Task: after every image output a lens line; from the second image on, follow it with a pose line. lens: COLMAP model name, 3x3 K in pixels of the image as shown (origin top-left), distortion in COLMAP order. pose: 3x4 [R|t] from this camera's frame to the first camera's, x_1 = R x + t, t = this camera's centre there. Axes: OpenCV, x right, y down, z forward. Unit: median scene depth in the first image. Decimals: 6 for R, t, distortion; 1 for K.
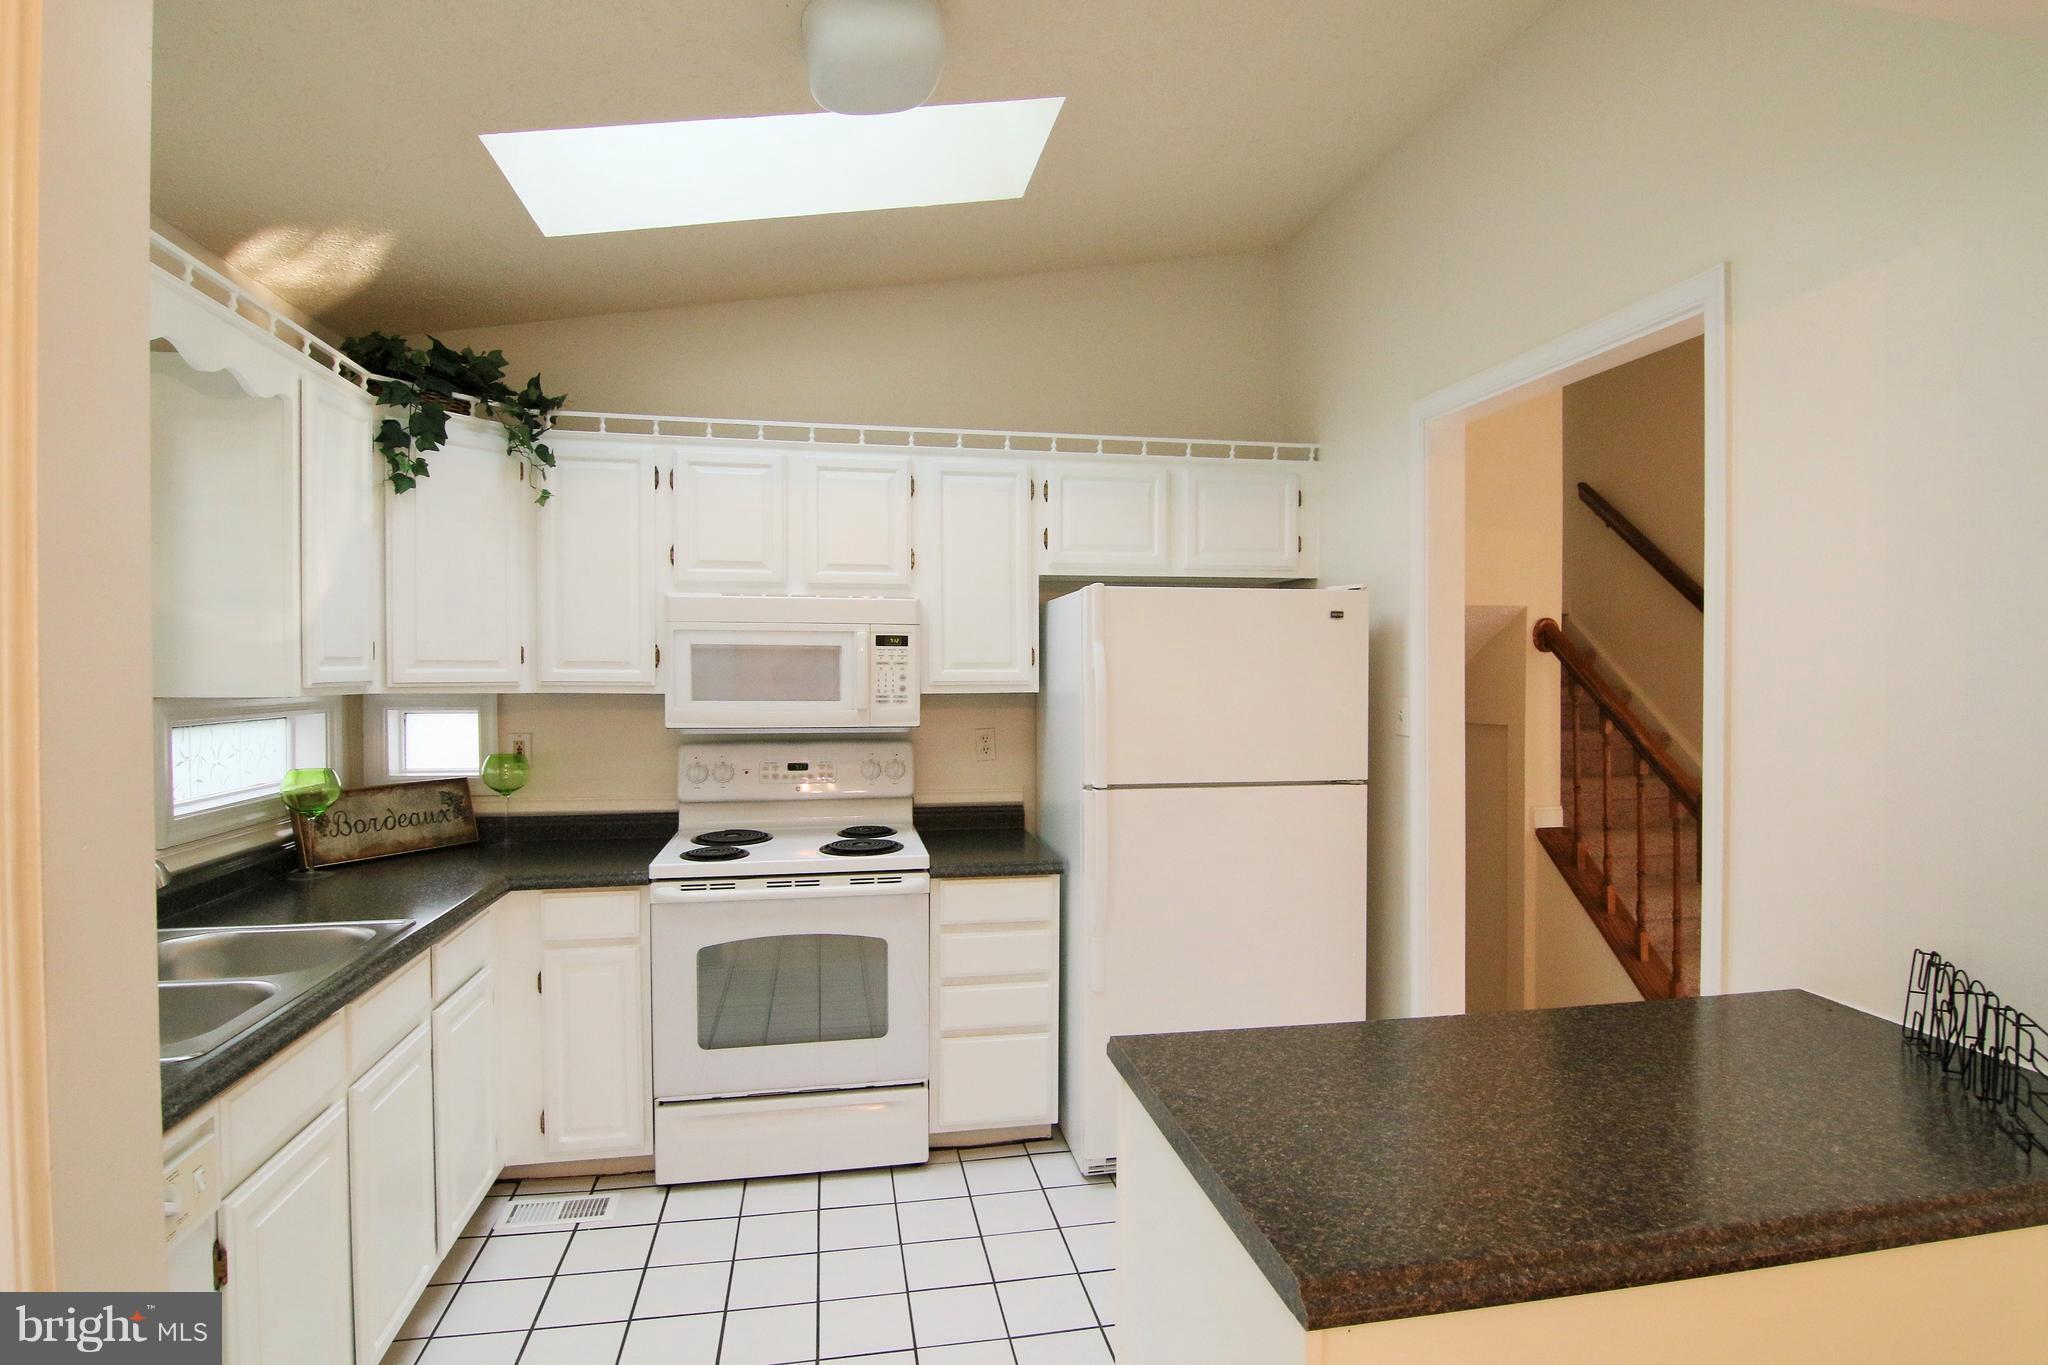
lens RADIAL K [[1029.5, 0, 1021.5], [0, 1029.5, 676.7], [0, 0, 1]] dist [-0.021956, -0.000033]
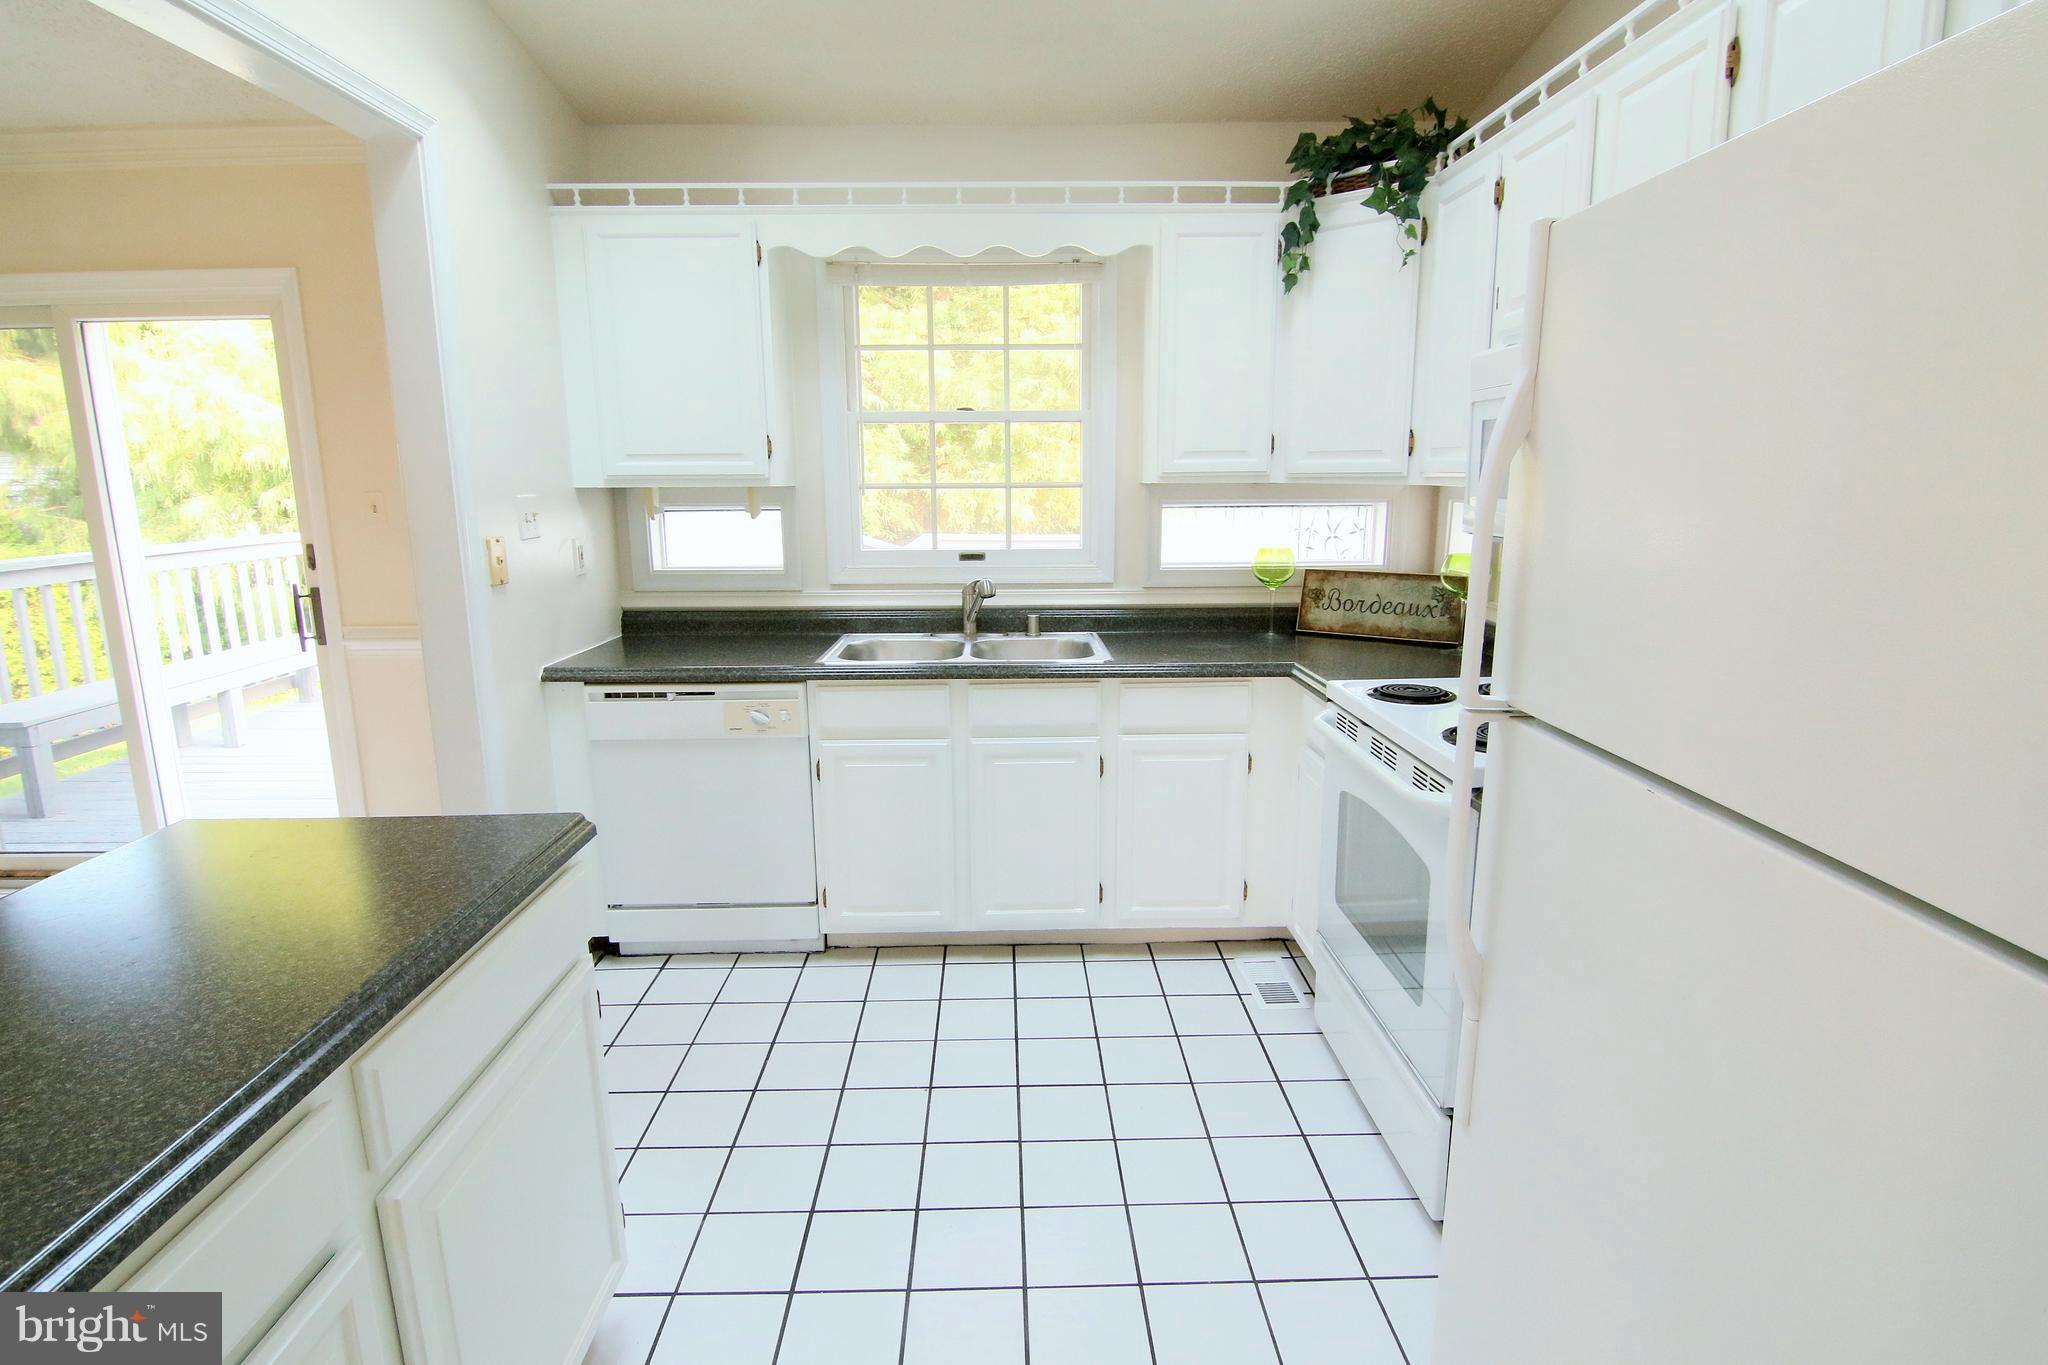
lens RADIAL K [[1029.5, 0, 1018.4], [0, 1029.5, 681.5], [0, 0, 1]] dist [-0.021956, -0.000033]
pose [[-0.168077, 0.194084, -0.966479, 0.510250], [0.001643, 0.980480, 0.196610, 0.007010], [0.985773, 0.031457, -0.165115, 0.825525]]
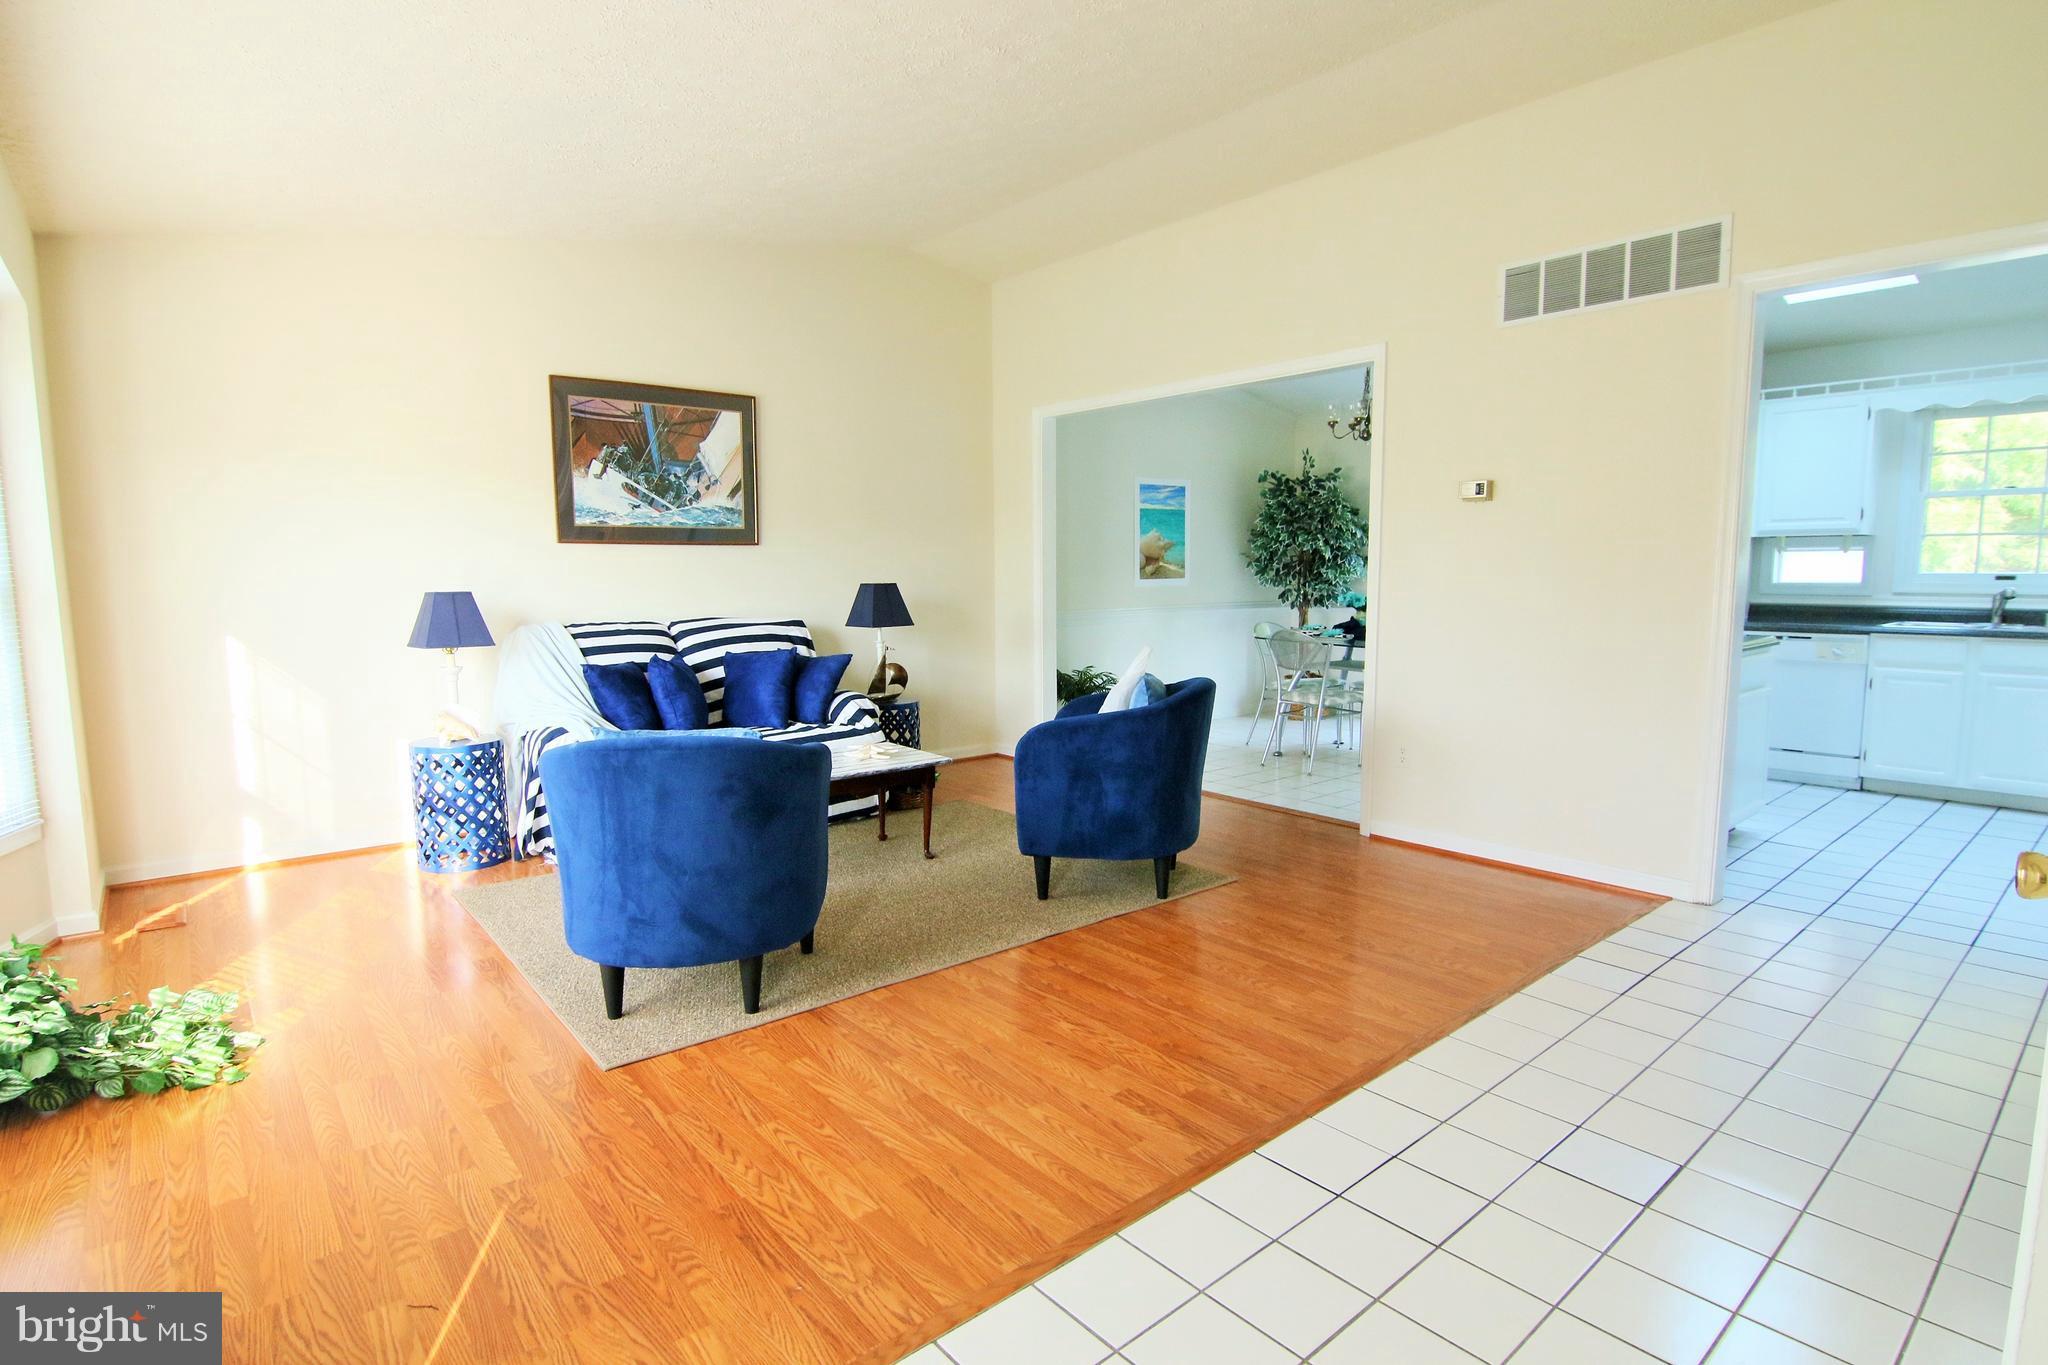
lens RADIAL K [[1029.5, 0, 1029.3], [0, 1029.5, 683.7], [0, 0, 1]] dist [-0.021956, -0.000033]
pose [[-0.872347, 0.061023, -0.485063, 1.756245], [0.003482, 0.992930, 0.118652, 0.062339], [0.488874, 0.101817, -0.866392, 1.295195]]
